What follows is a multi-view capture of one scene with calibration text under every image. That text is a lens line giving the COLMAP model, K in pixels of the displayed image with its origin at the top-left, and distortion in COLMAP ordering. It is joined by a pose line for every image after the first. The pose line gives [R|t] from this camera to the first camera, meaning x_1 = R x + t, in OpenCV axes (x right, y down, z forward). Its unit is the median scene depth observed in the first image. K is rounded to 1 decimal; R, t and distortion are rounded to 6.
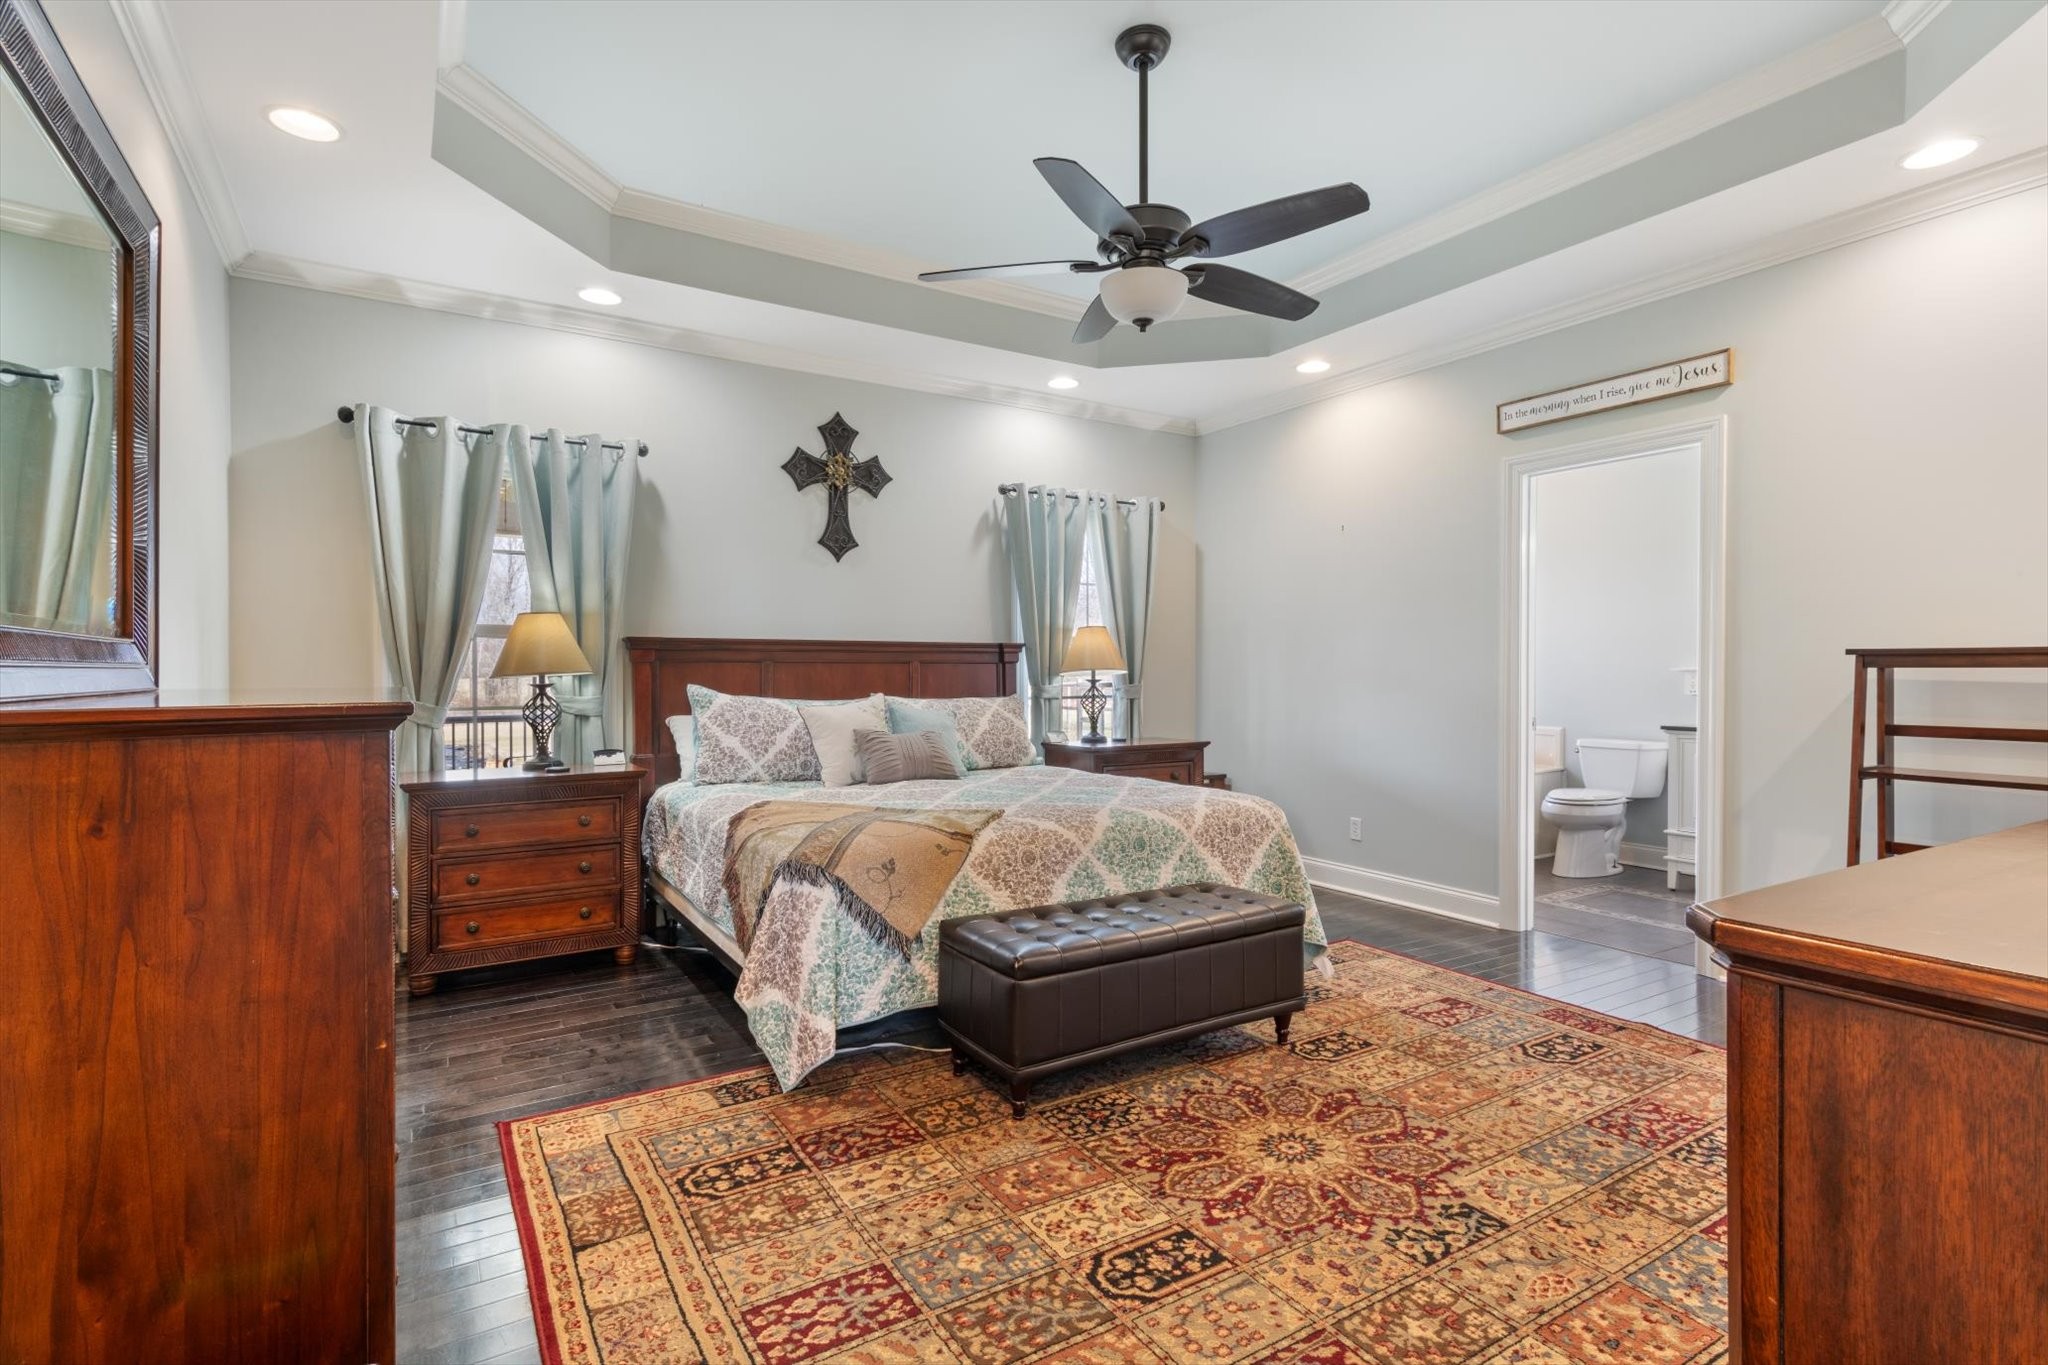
lens RADIAL K [[987.0, 0, 1027.7], [0, 987.0, 676.7], [0, 0, 1]] dist [0.018151, -0.000440]
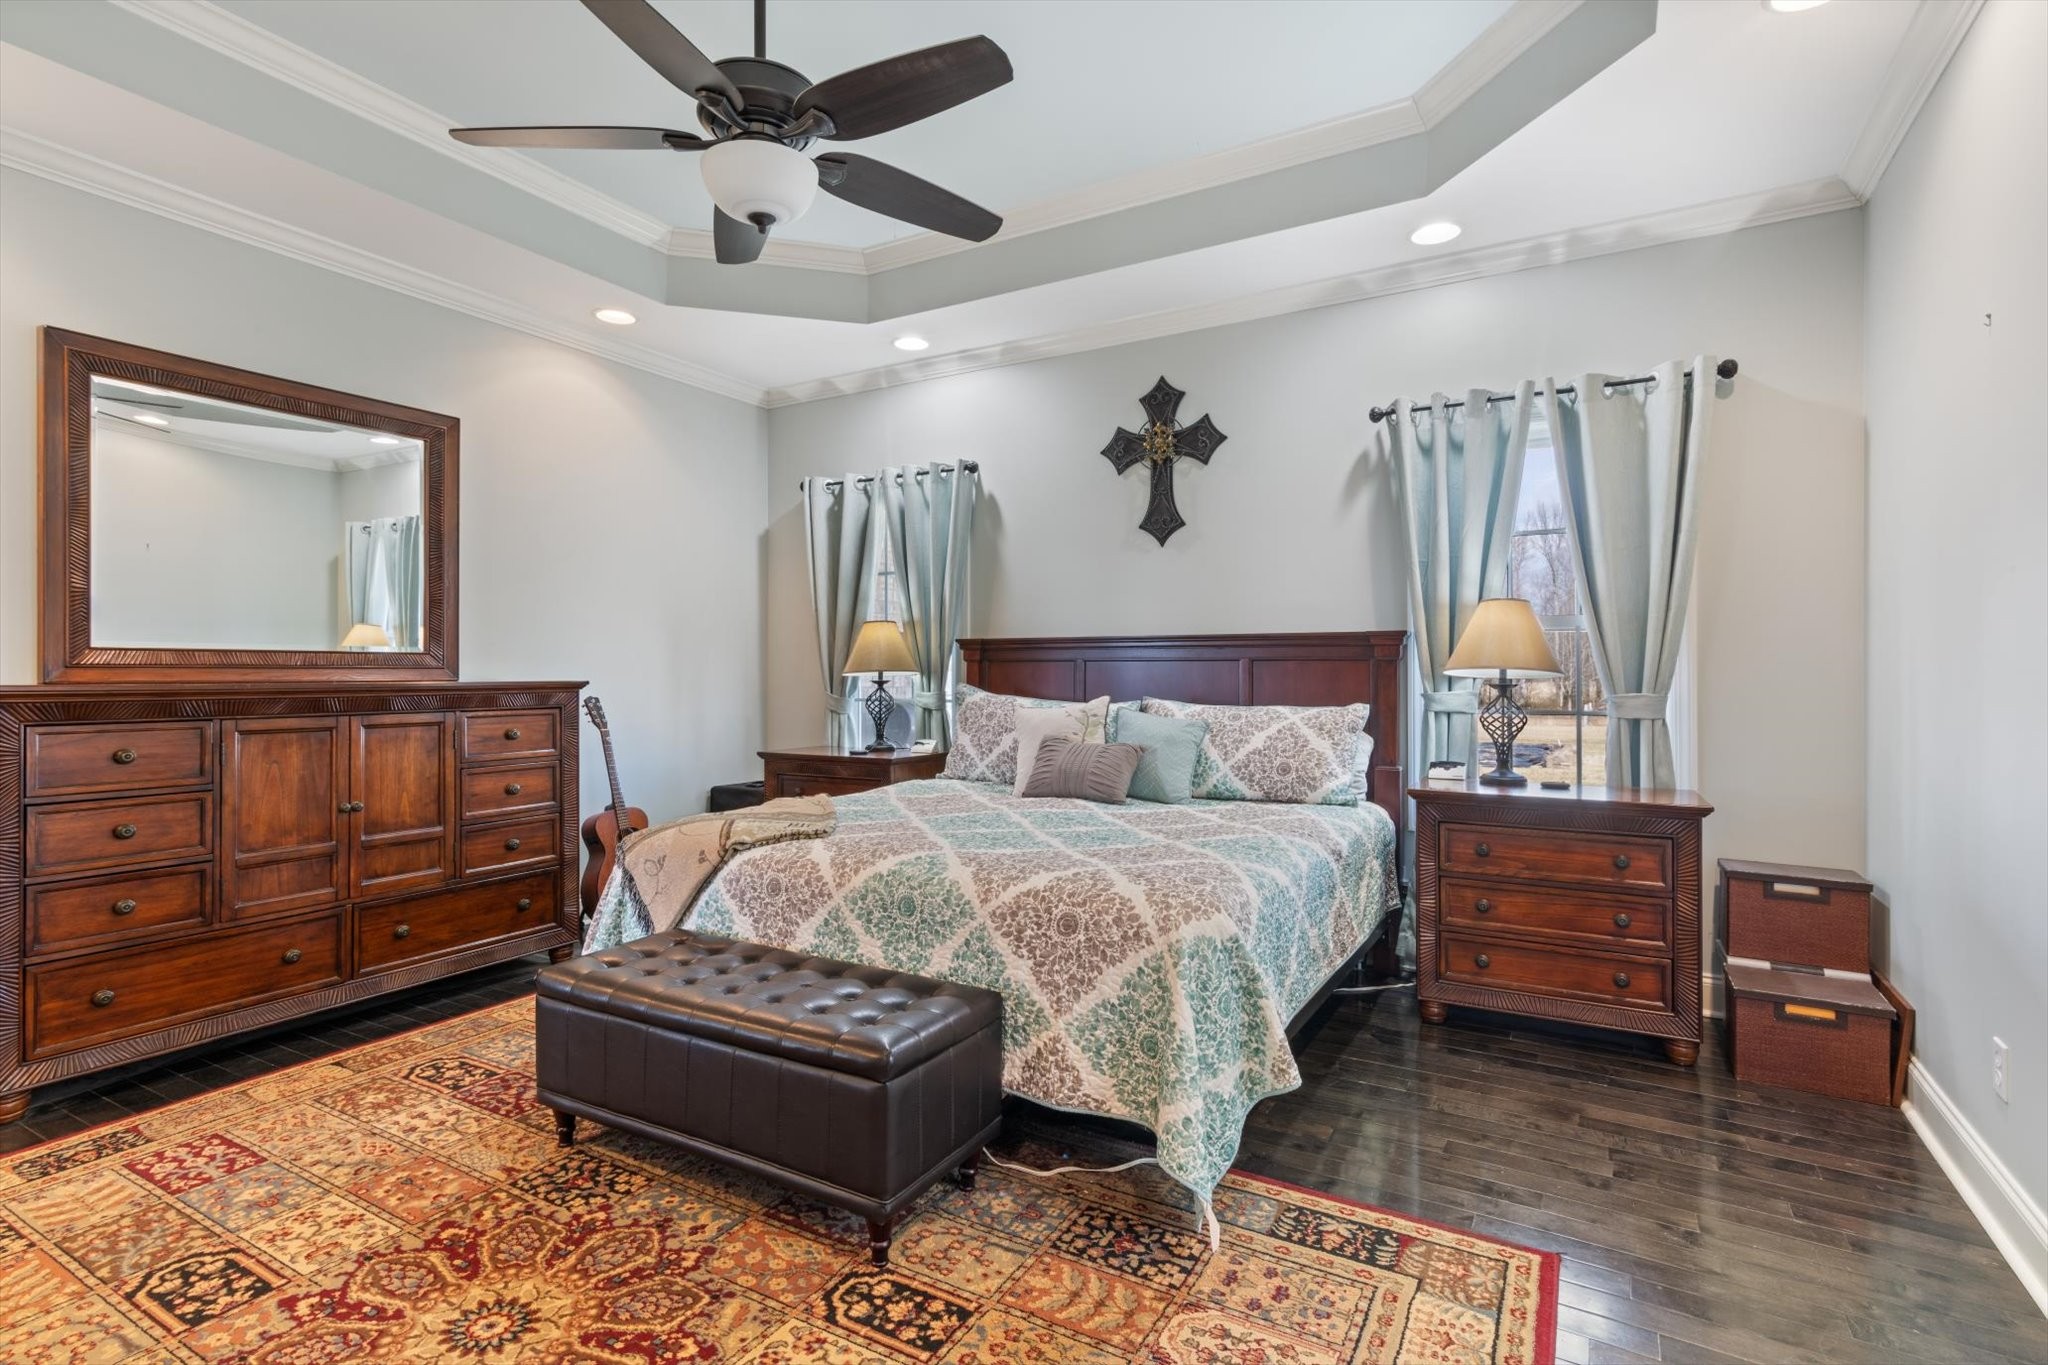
lens RADIAL K [[987.0, 0, 1028.2], [0, 987.0, 671.0], [0, 0, 1]] dist [0.018151, -0.000440]
pose [[0.465401, 0.000912, -0.885099, 0.986599], [-0.006623, 0.999975, -0.002452, -0.004363], [0.885075, 0.007003, 0.465396, 0.905752]]
